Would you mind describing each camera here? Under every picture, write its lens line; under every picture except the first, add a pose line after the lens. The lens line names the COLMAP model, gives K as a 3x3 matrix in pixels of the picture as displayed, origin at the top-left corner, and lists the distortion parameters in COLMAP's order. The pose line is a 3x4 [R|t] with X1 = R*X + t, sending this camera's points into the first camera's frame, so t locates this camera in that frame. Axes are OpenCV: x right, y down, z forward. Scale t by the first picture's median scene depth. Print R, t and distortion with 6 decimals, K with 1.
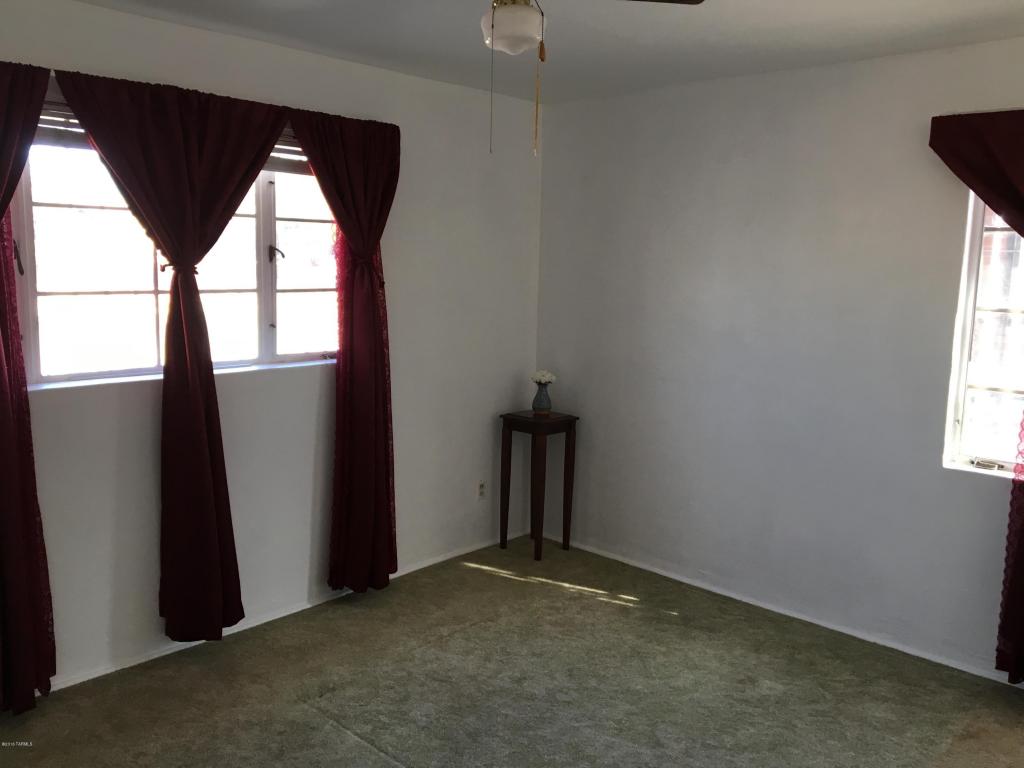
lens RADIAL K [[859.2, 0, 505.1], [0, 859.2, 384.2], [0, 0, 1]] dist [0.077237, -0.103025]
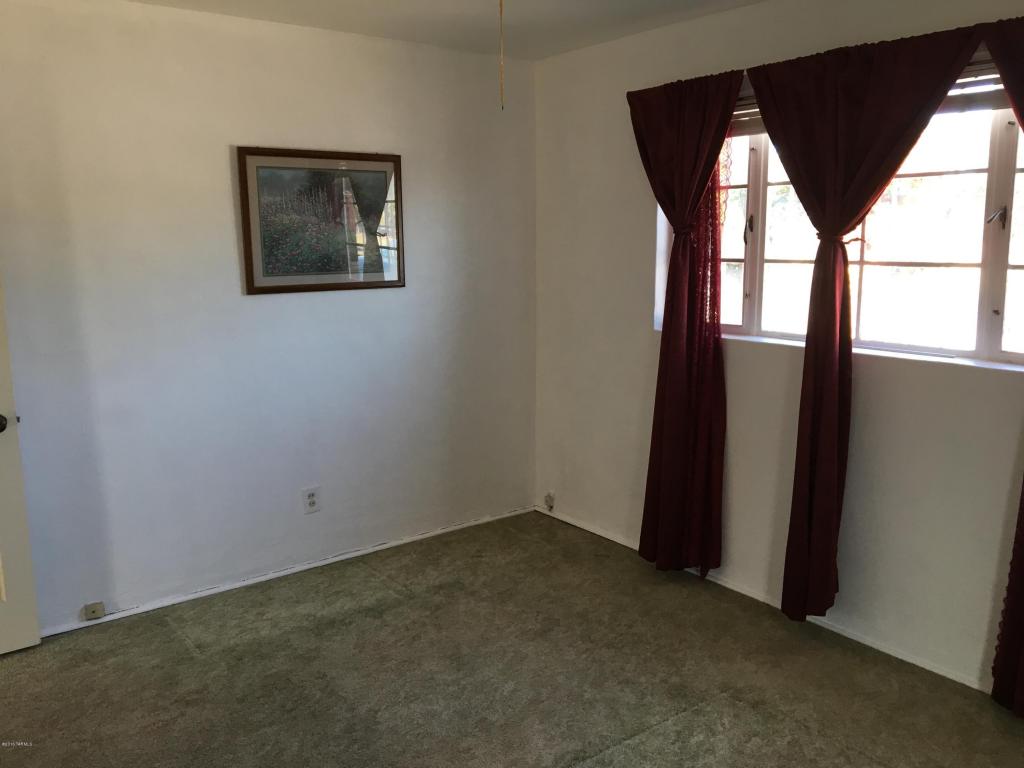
lens RADIAL K [[859.2, 0, 506.1], [0, 859.2, 379.1], [0, 0, 1]] dist [0.077237, -0.103025]
pose [[-0.177459, 0.152701, -0.972209, 0.635648], [-0.135025, 0.974768, 0.177749, -0.099083], [0.974821, 0.162816, -0.152363, 0.788411]]
